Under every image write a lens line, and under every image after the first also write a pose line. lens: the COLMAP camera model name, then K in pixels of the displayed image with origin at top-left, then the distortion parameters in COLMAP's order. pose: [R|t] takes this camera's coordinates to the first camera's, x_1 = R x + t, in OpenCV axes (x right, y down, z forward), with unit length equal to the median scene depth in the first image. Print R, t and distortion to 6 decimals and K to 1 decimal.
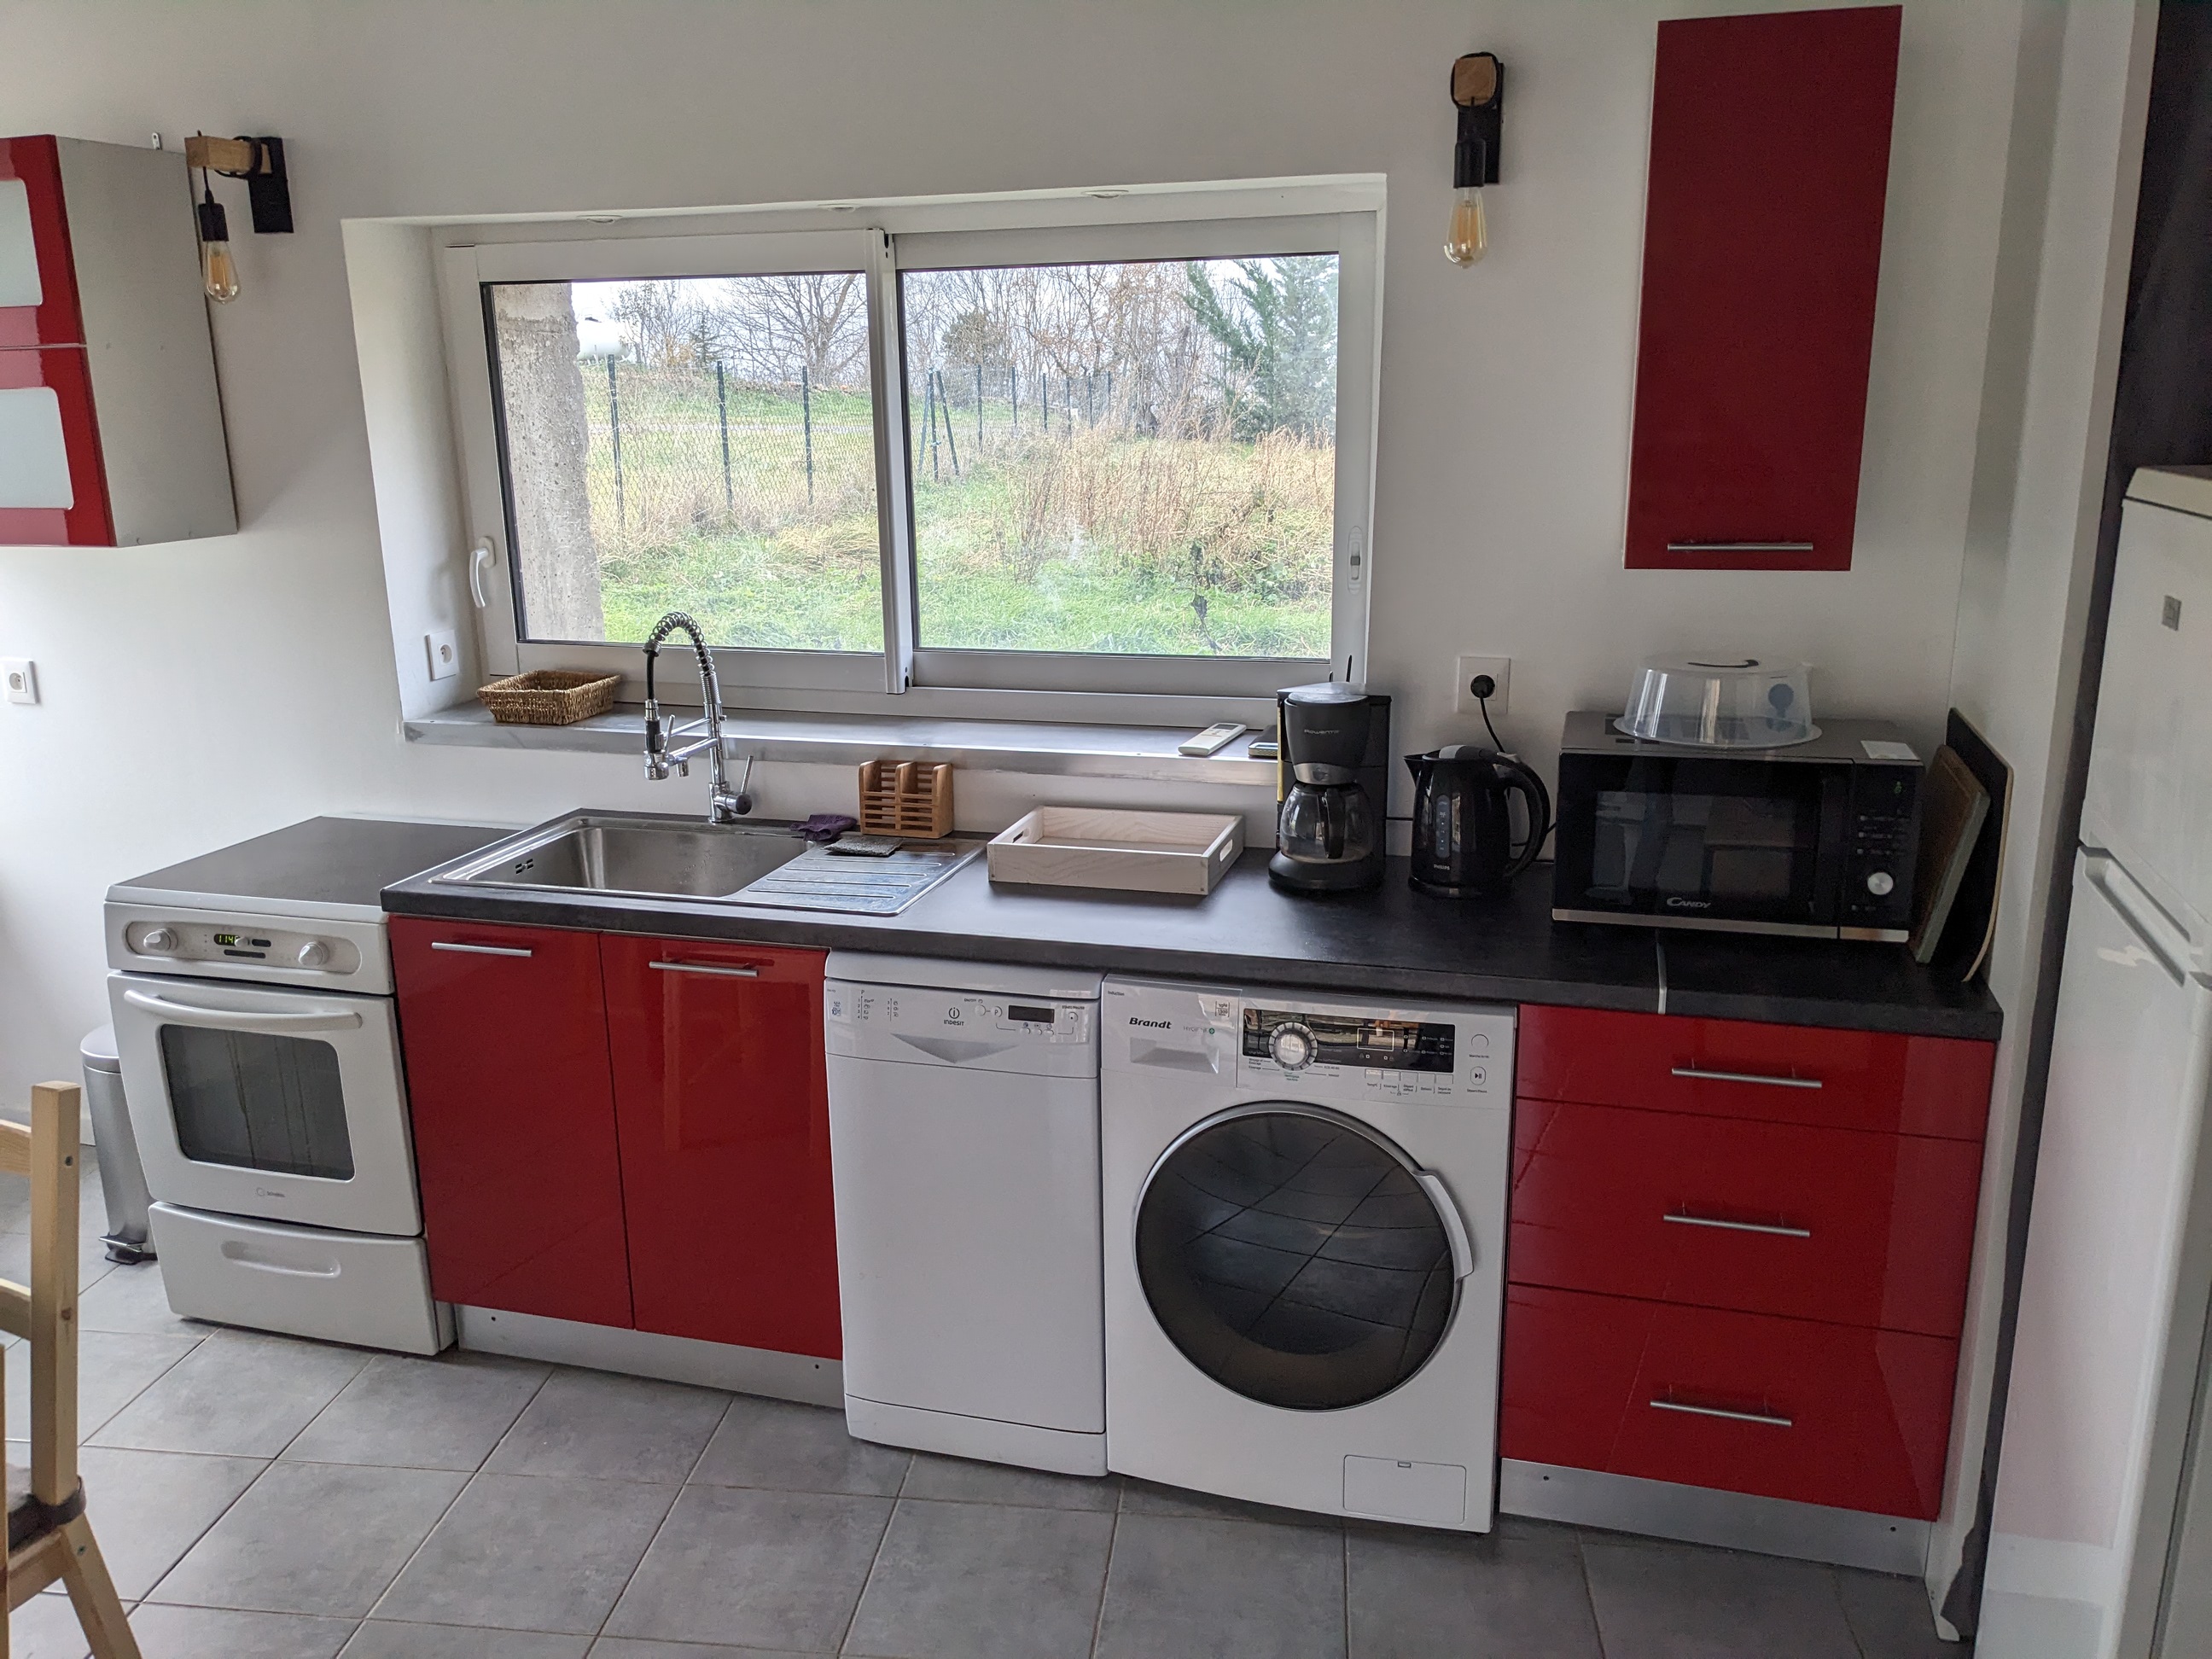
lens RADIAL K [[1746.0, 0, 1111.6], [0, 1746.0, 846.4], [0, 0, 1]] dist [0.039824, -0.036789]
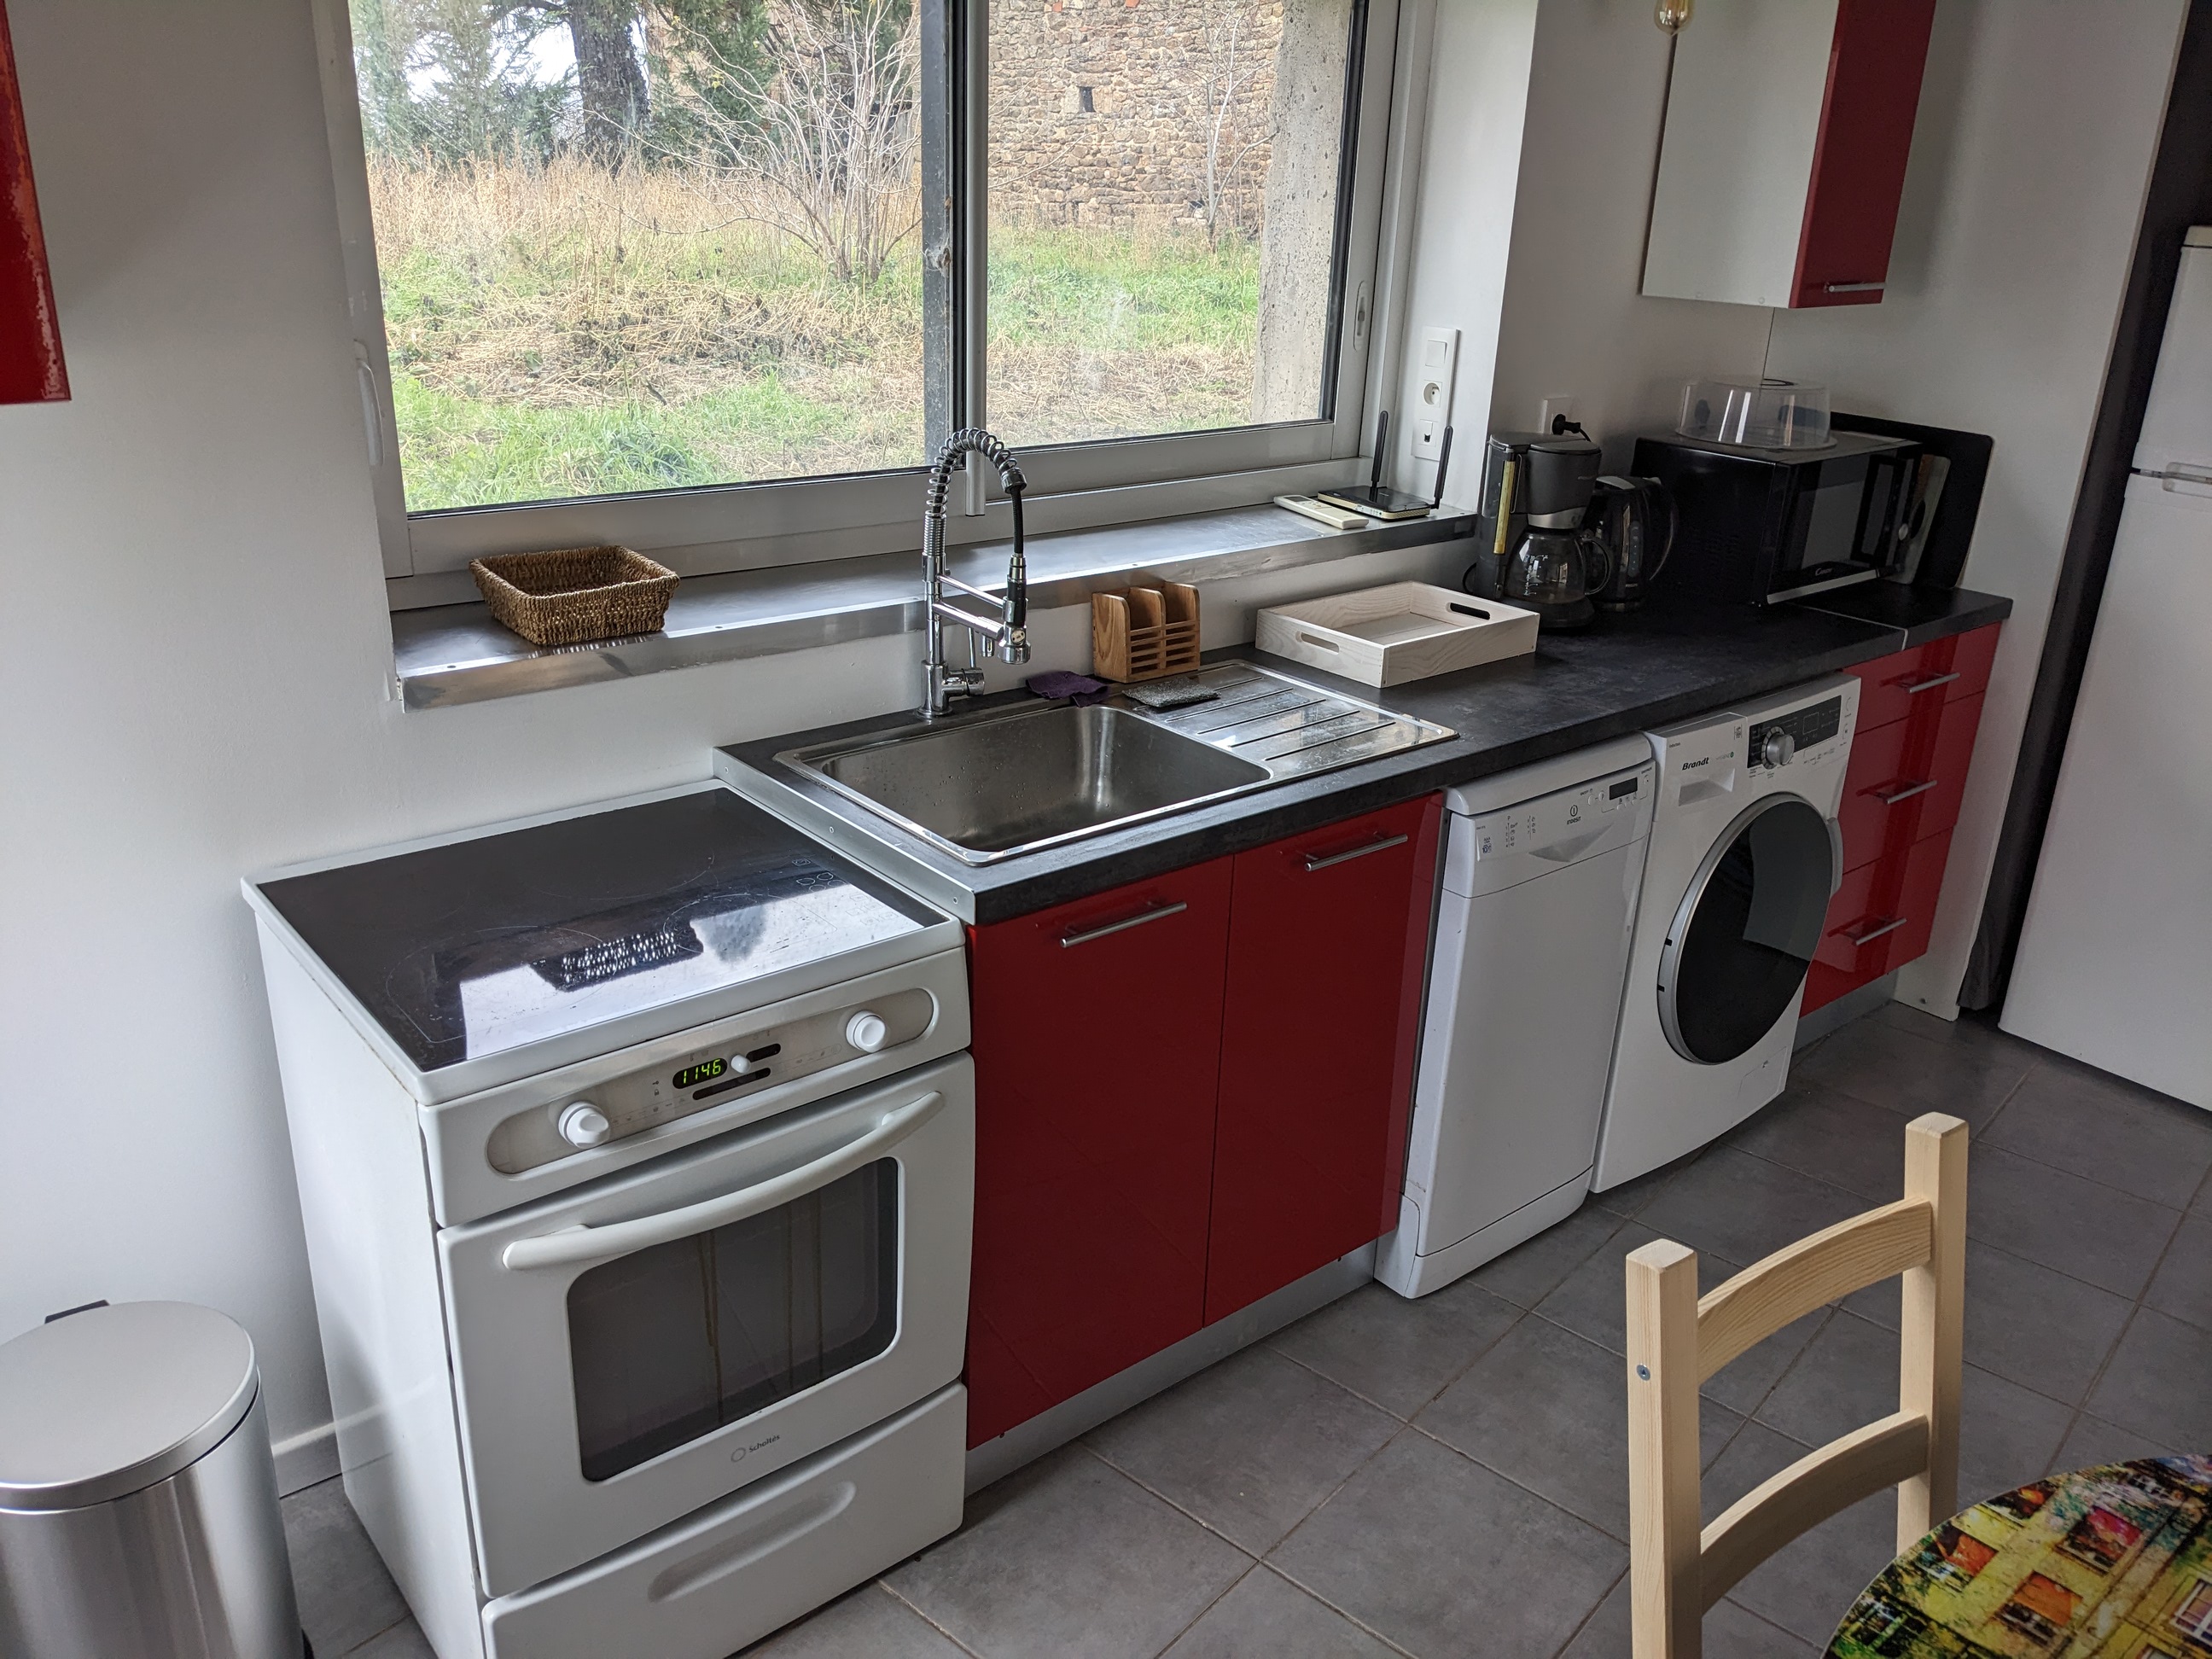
lens RADIAL K [[1746.0, 0, 1115.3], [0, 1746.0, 836.0], [0, 0, 1]] dist [0.039824, -0.036789]
pose [[0.556012, -0.273488, 0.784892, -1.014072], [0.169230, 0.961786, 0.215243, -0.145012], [-0.813764, 0.013150, 0.581047, 0.656520]]
